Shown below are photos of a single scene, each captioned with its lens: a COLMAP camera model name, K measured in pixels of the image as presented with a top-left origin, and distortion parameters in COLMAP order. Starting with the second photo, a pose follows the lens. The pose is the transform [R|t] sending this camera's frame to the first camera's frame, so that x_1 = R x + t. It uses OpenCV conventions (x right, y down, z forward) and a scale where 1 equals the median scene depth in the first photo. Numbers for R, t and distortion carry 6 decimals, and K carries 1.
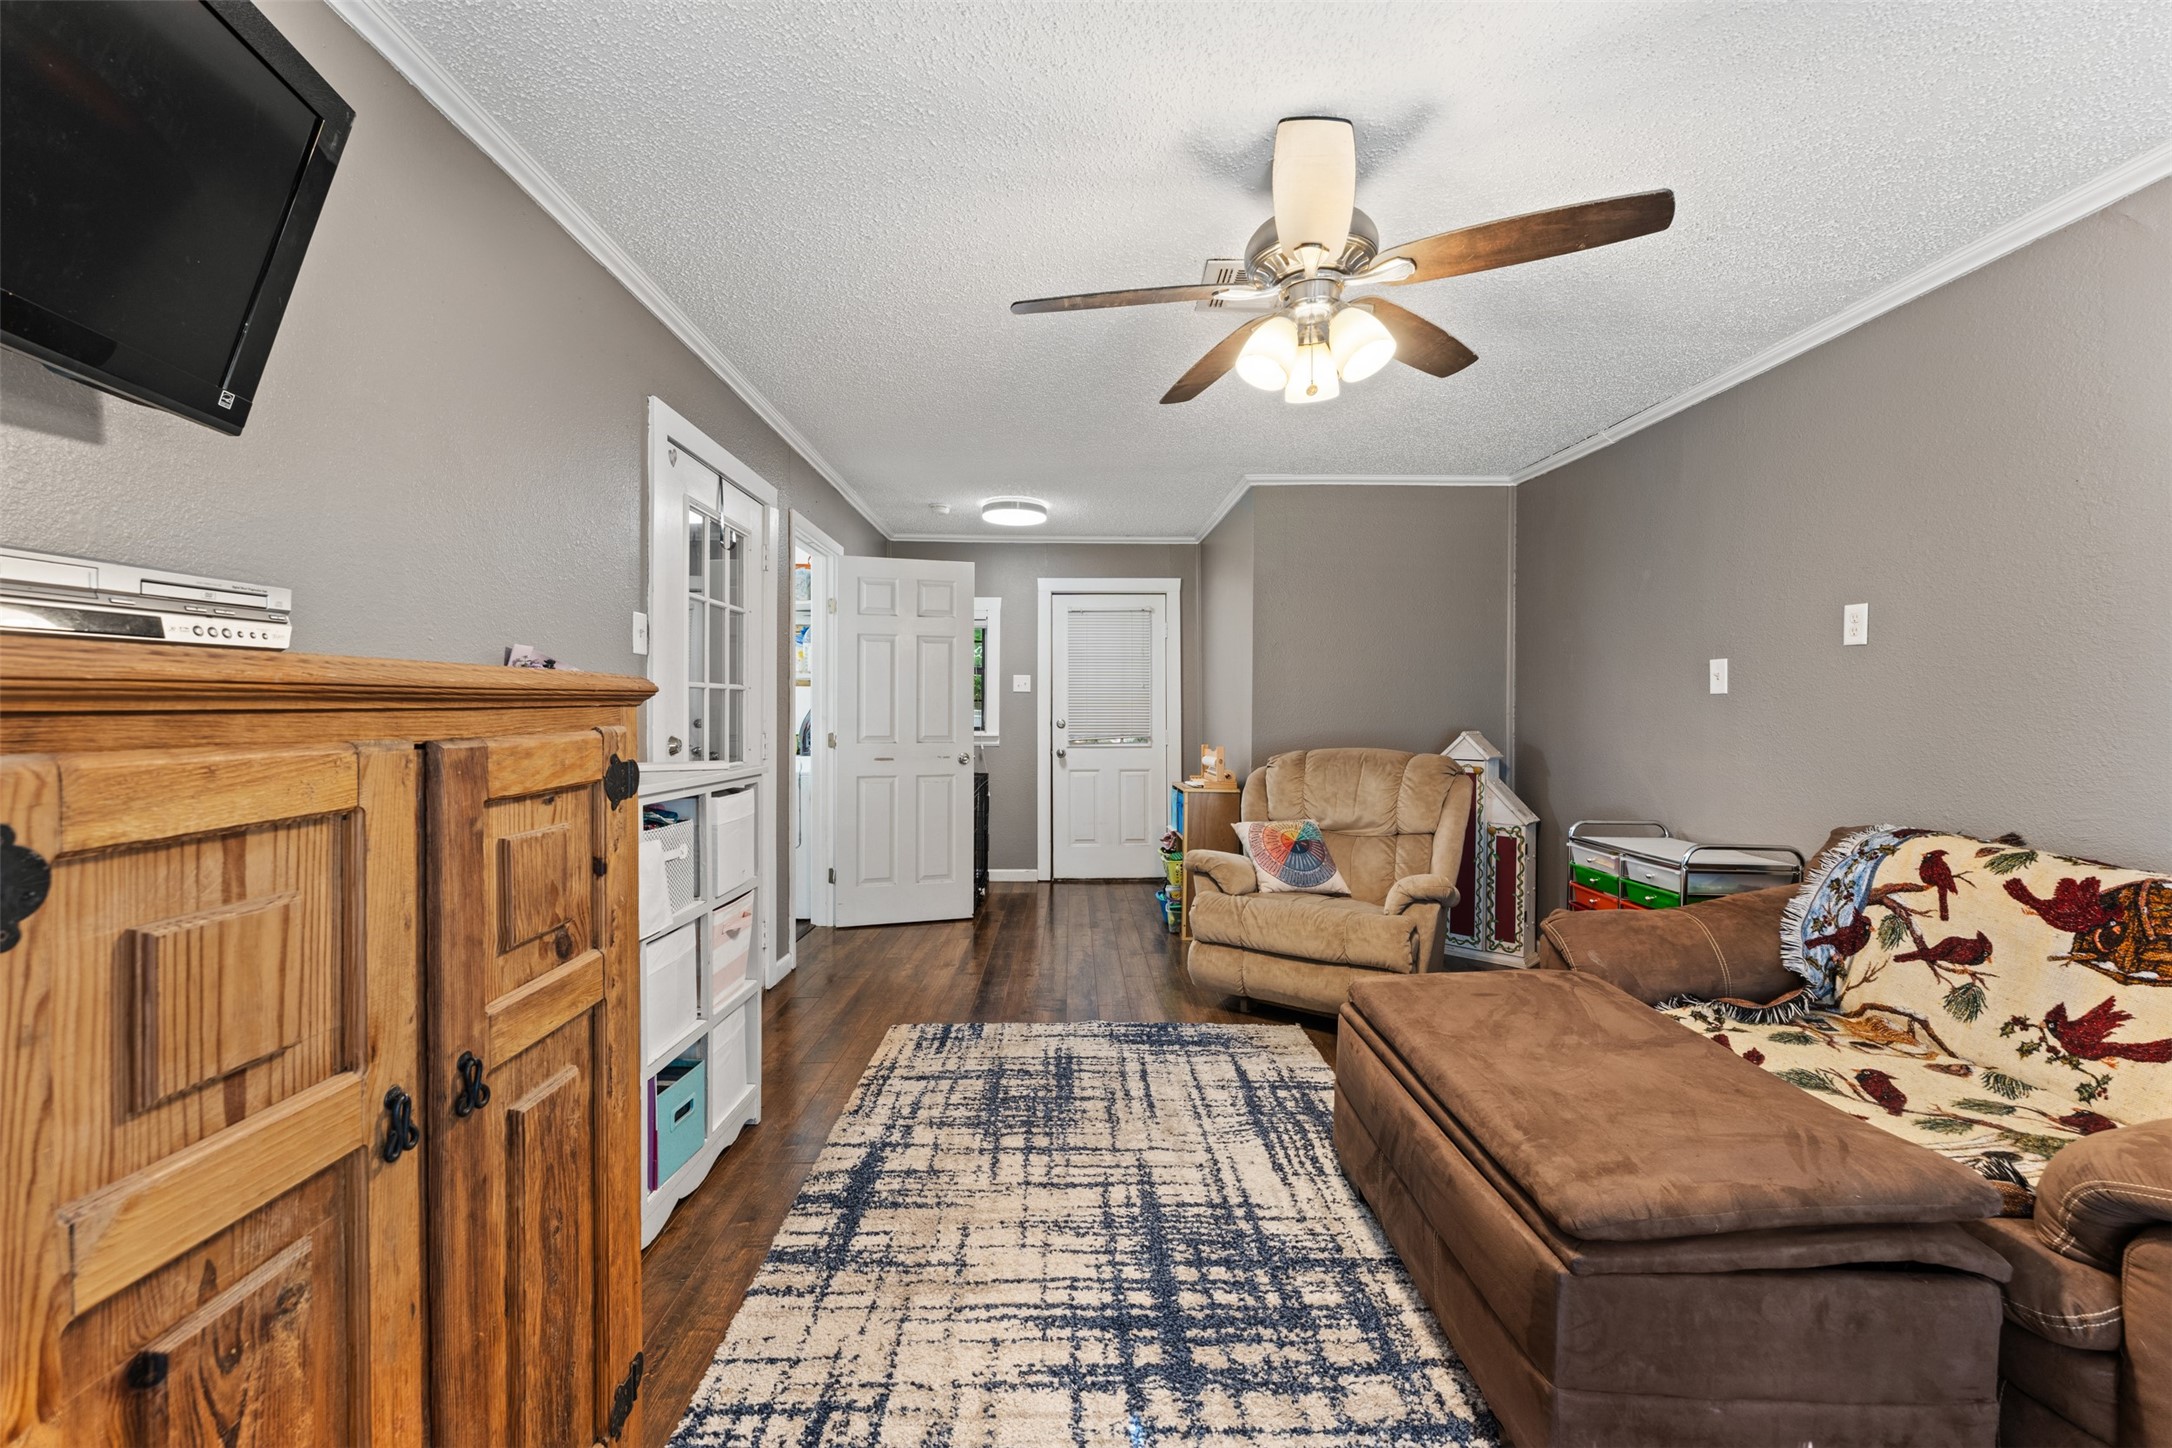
lens RADIAL K [[871.5, 0, 1079.3], [0, 871.5, 709.8], [0, 0, 1]] dist [-0.001999, -0.000190]
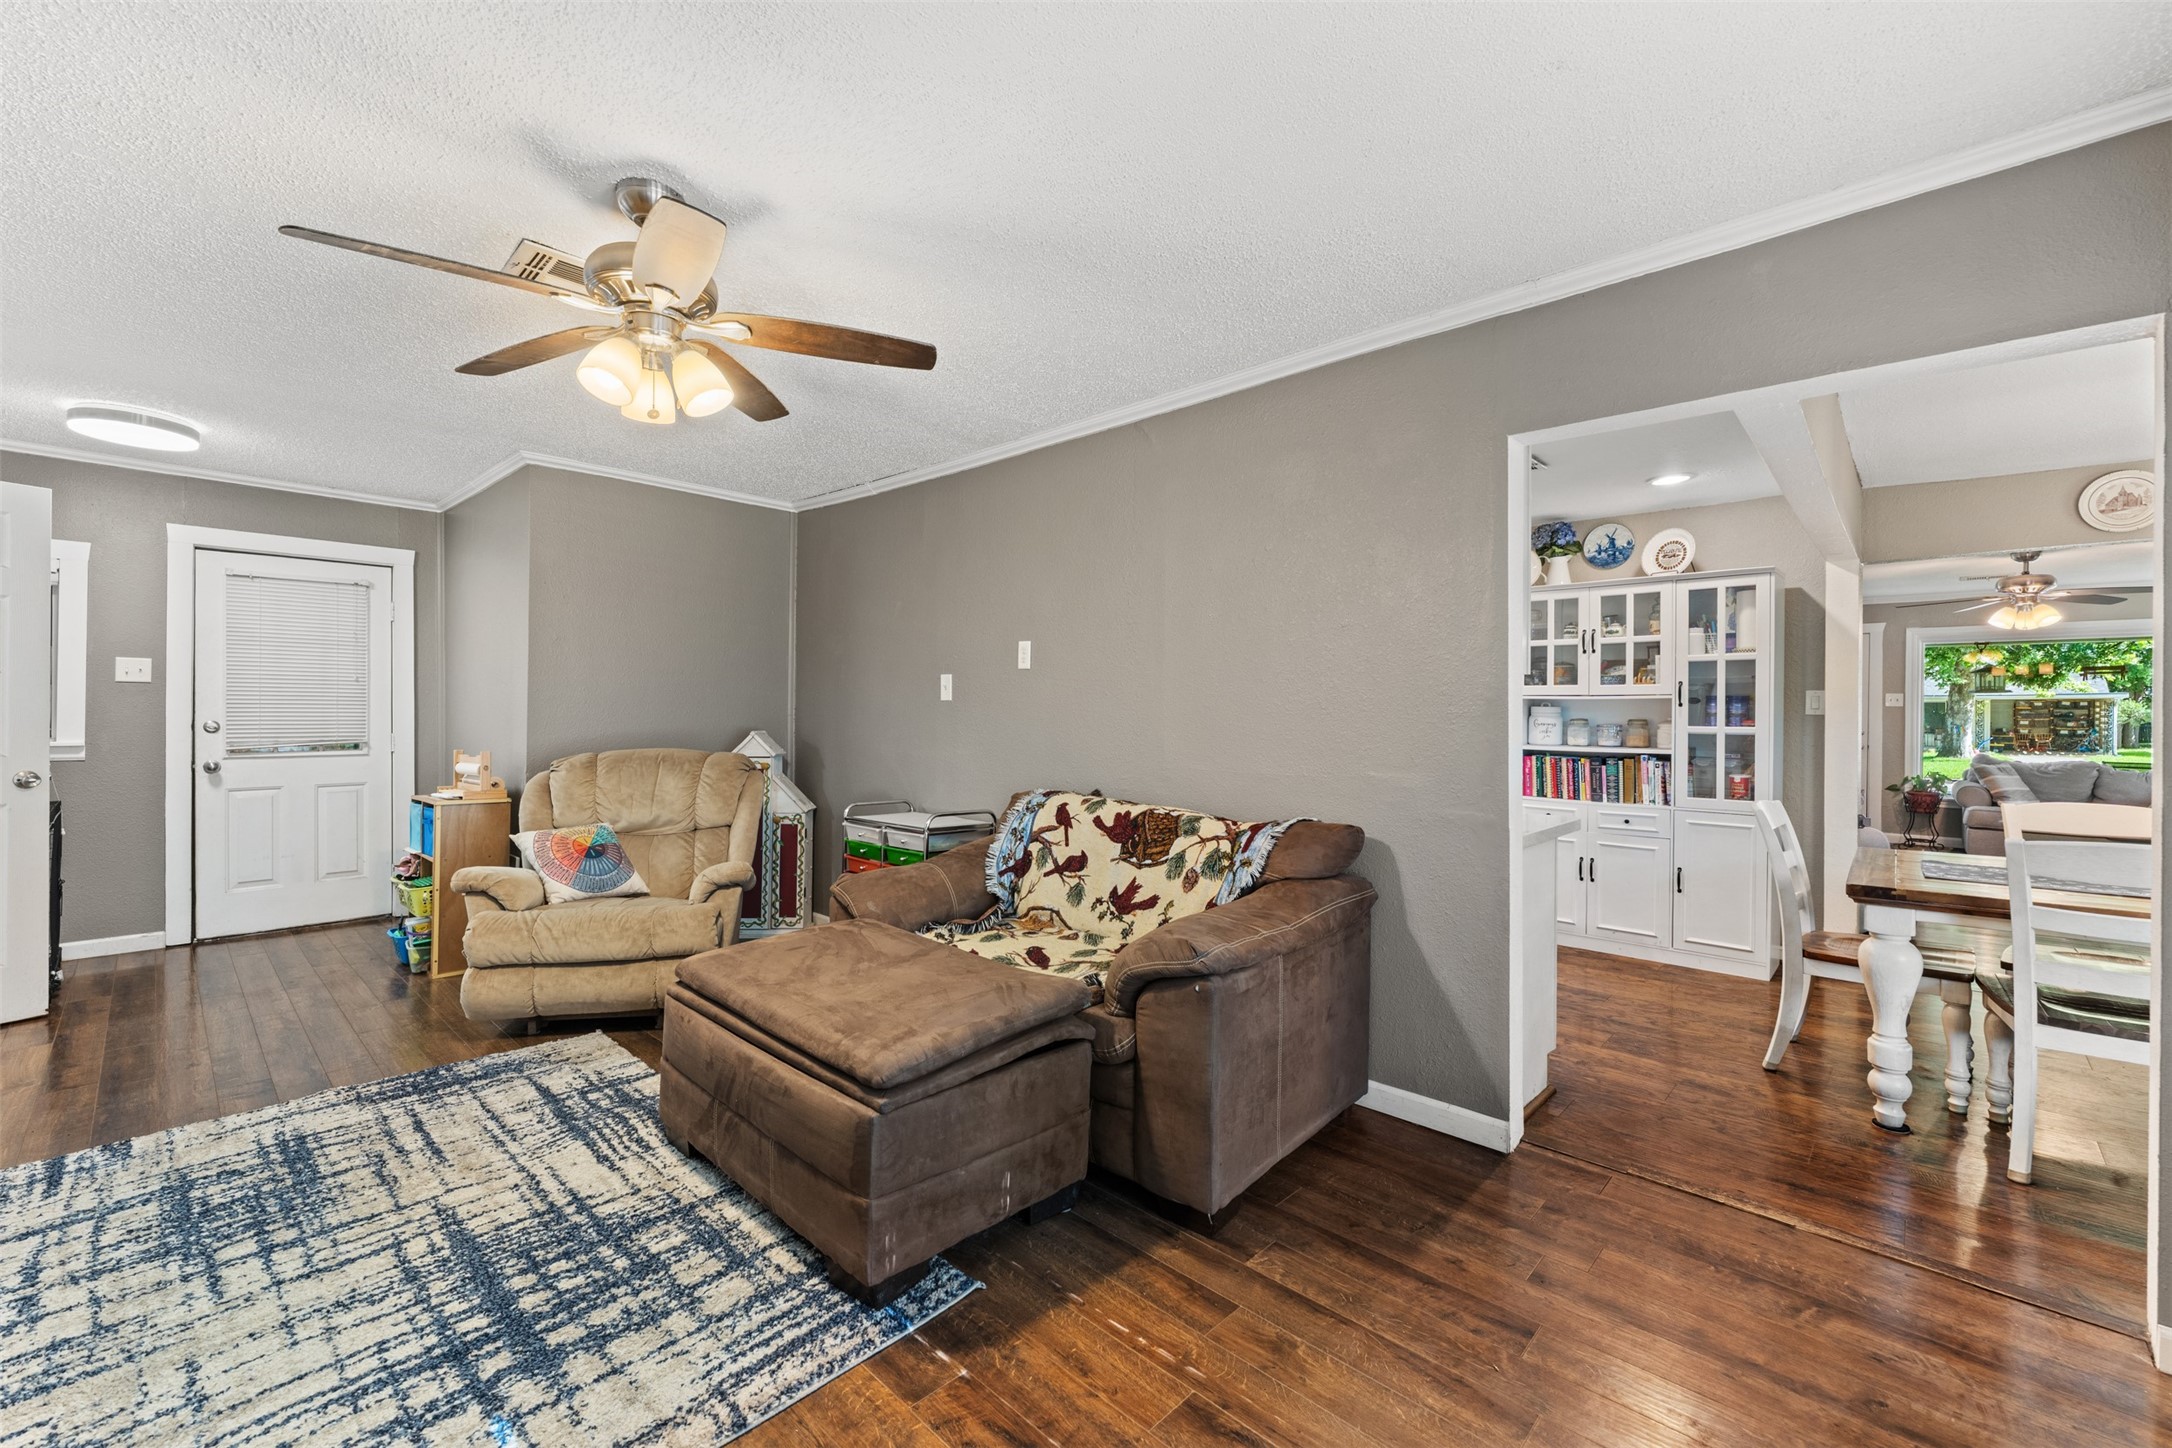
lens RADIAL K [[871.5, 0, 1090.1], [0, 871.5, 710.7], [0, 0, 1]] dist [-0.001999, -0.000190]
pose [[0.687213, 0.005928, 0.726431, -0.130828], [-0.006075, 0.999979, -0.002414, -0.001426], [-0.726430, -0.002754, 0.687235, -0.121202]]
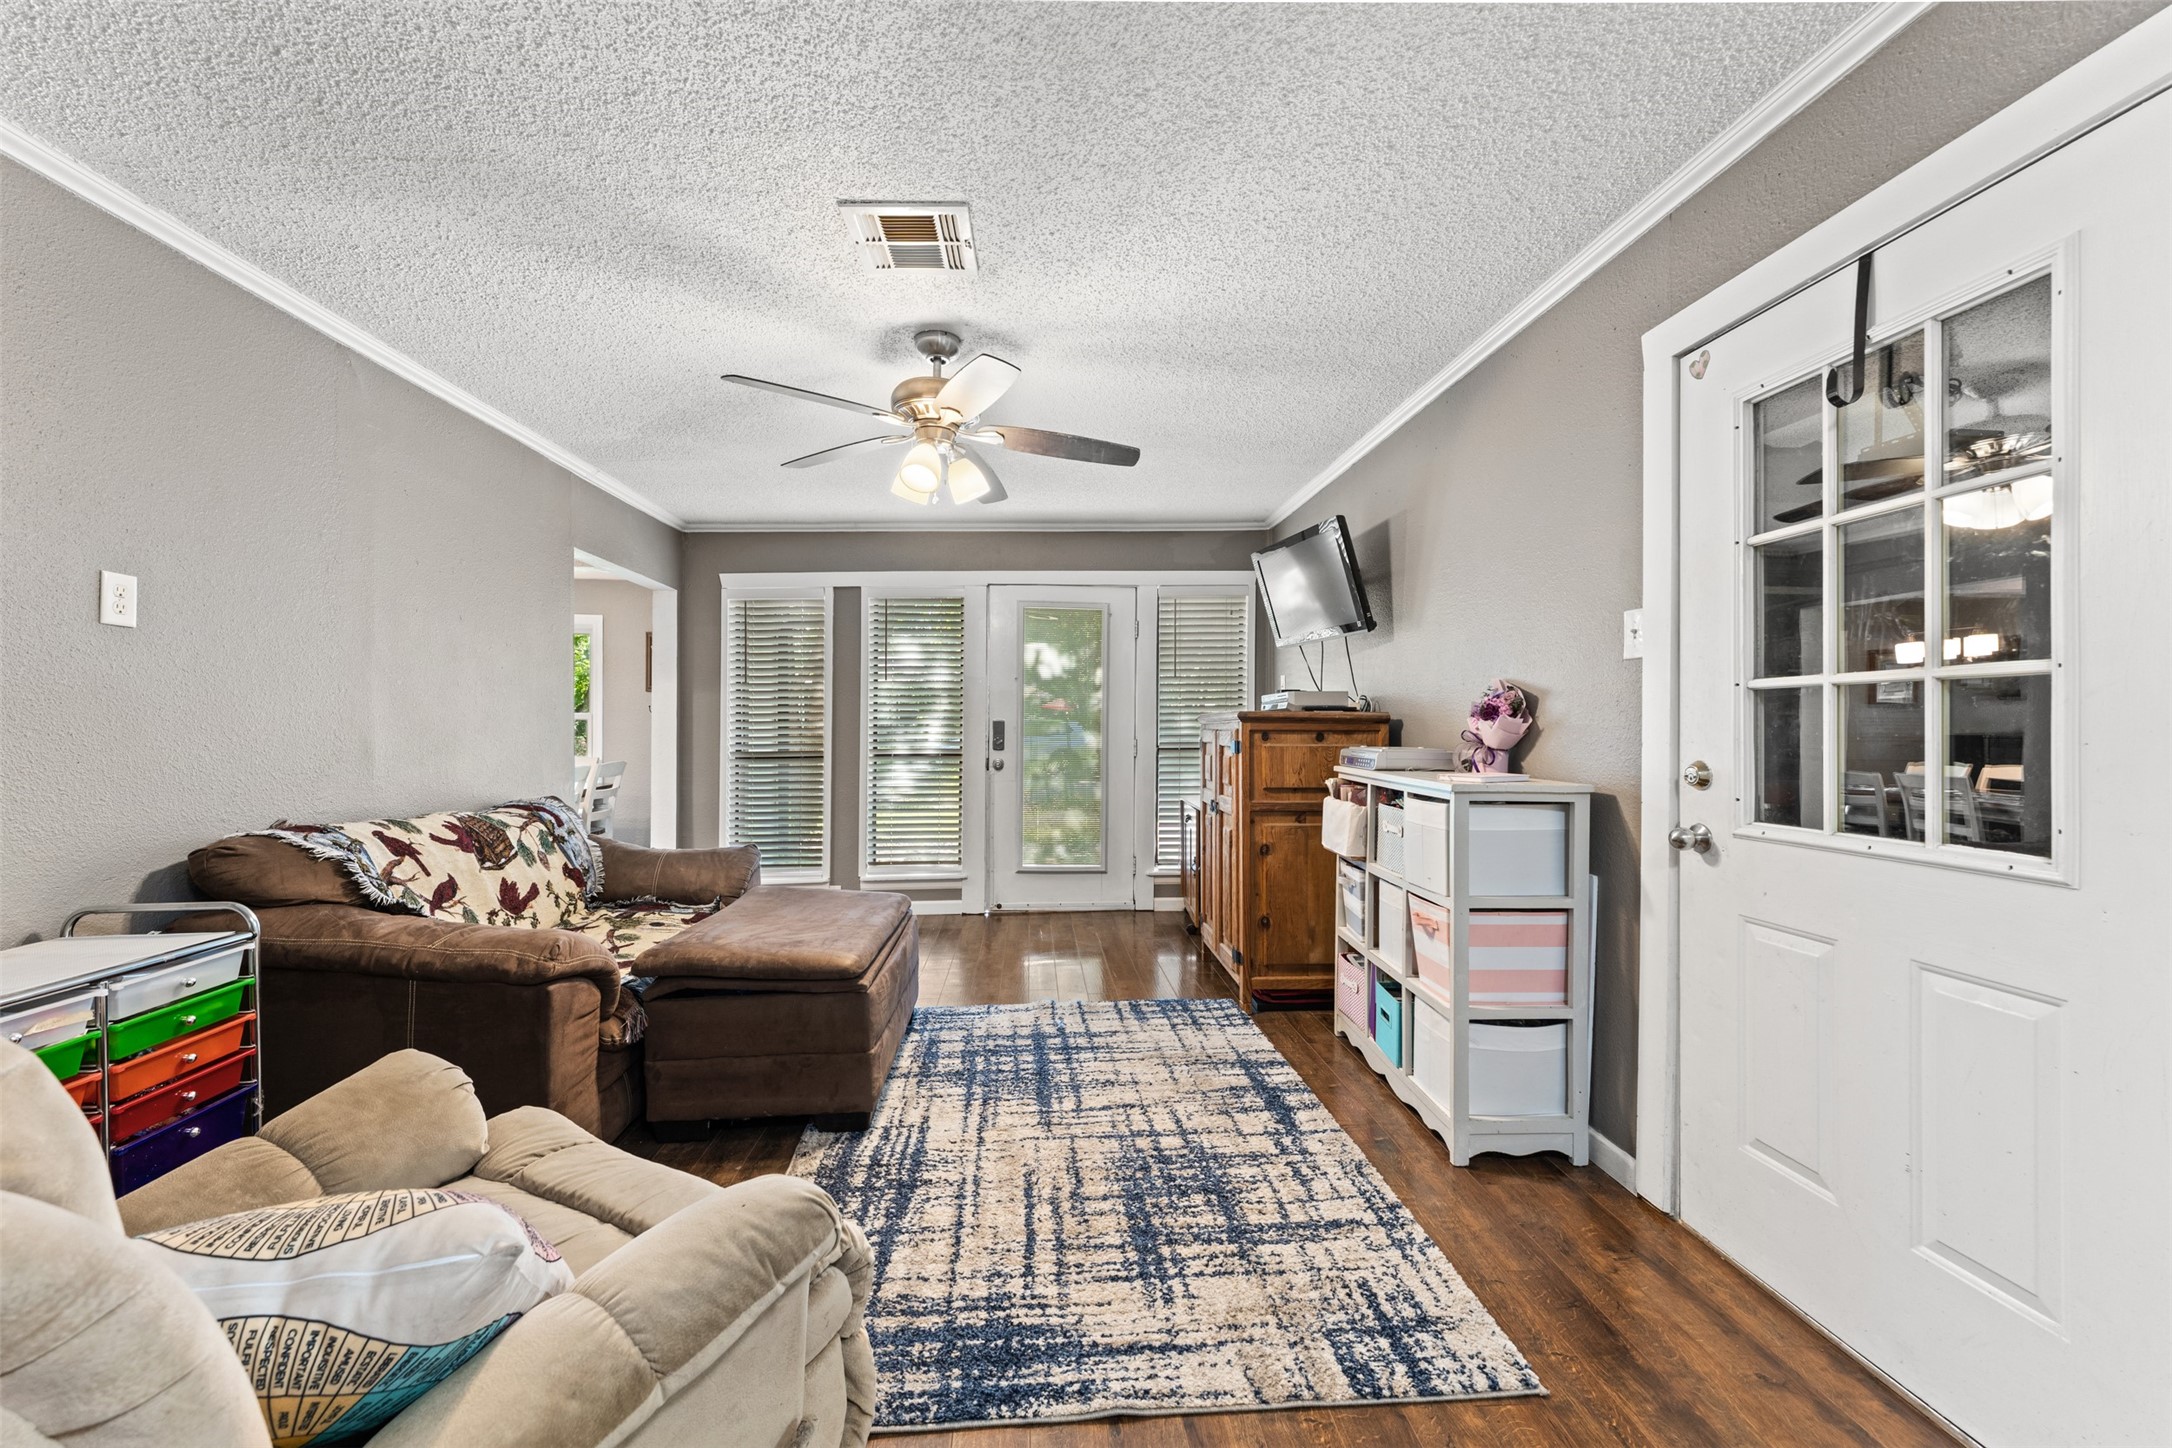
lens RADIAL K [[871.5, 0, 959.9], [0, 871.5, 723.1], [0, 0, 1]] dist [-0.001999, -0.000190]
pose [[-0.996470, -0.012187, 0.083056, 0.100867], [-0.012176, 0.999926, 0.000643, 0.002949], [-0.083057, -0.000371, -0.996545, 2.221780]]
